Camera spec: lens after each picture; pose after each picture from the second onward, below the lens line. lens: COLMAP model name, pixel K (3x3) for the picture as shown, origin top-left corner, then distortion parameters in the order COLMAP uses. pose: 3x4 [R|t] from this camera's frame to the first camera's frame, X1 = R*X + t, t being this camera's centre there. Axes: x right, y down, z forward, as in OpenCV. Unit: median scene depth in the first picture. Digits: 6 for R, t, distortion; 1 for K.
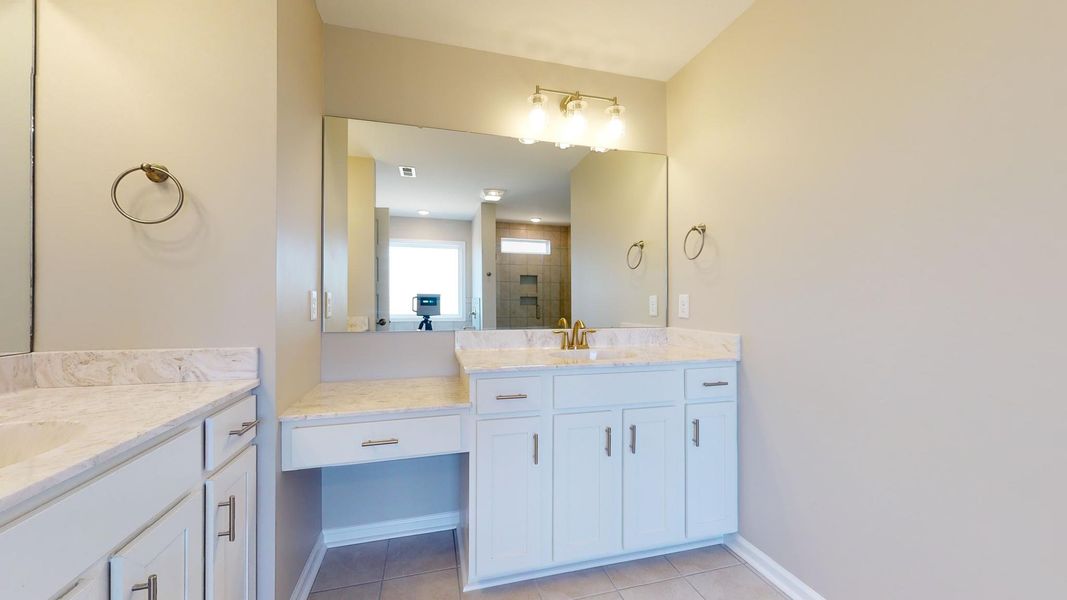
lens RADIAL K [[390.6, 0, 533.5], [0, 390.6, 300.0], [0, 0, 1]] dist [-0.001643, -0.000011]
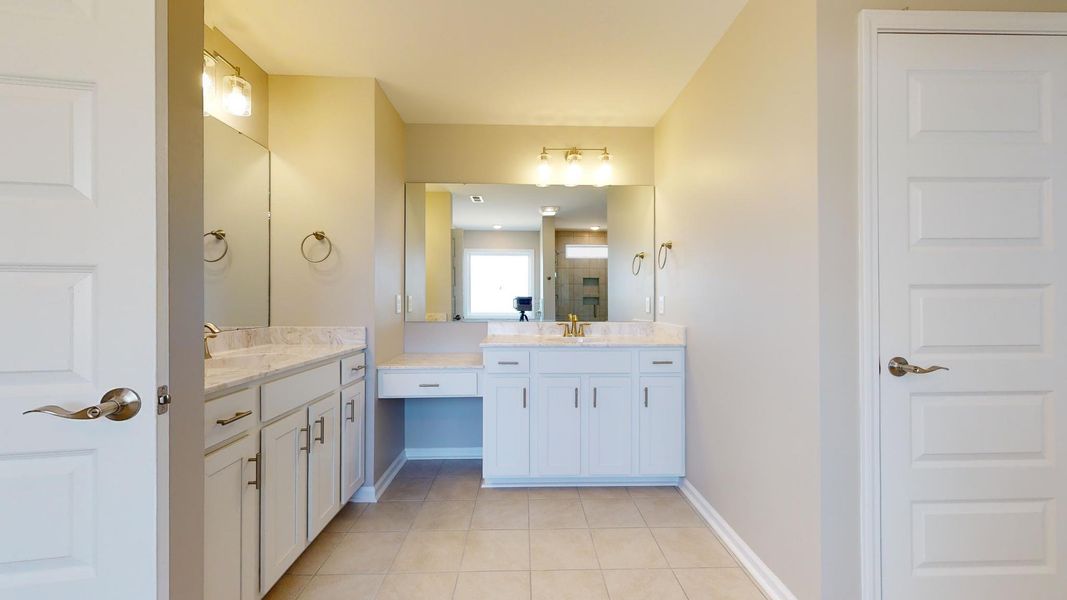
lens RADIAL K [[390.6, 0, 533.5], [0, 390.6, 300.0], [0, 0, 1]] dist [-0.001643, -0.000011]
pose [[0.971635, -0.001060, -0.236483, 0.330082], [0.001143, 0.999999, 0.000217, -0.003184], [0.236483, -0.000481, 0.971636, -0.398297]]
